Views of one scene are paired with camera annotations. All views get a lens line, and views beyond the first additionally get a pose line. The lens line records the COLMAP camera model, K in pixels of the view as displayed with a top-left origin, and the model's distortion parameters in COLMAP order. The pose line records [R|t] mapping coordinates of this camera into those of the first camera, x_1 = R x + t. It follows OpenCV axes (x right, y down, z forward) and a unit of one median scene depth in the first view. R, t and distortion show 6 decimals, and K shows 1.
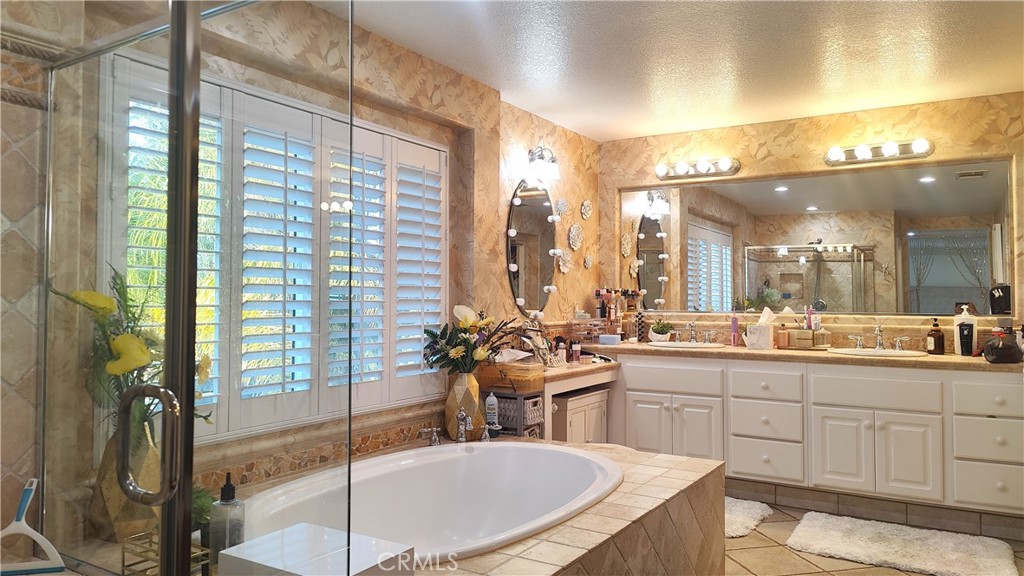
lens RADIAL K [[713.8, 0, 514.8], [0, 713.8, 284.0], [0, 0, 1]] dist [0.022761, -0.006064]
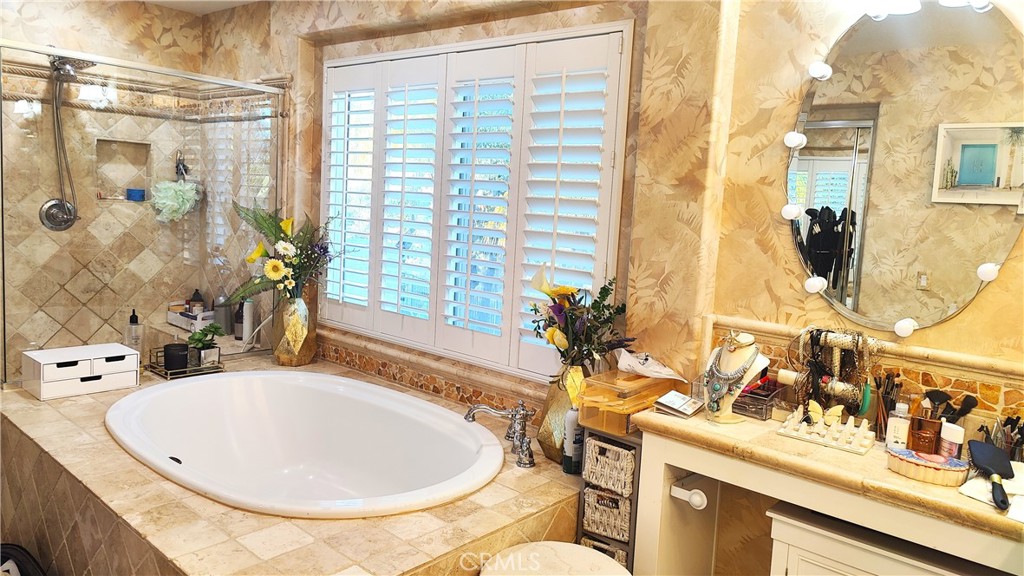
lens RADIAL K [[713.8, 0, 516.0], [0, 713.8, 285.6], [0, 0, 1]] dist [0.022761, -0.006064]
pose [[-0.154419, 0.121111, -0.980554, 0.660415], [-0.026258, 0.991605, 0.126611, -0.040110], [0.987656, 0.045299, -0.149943, 1.147205]]
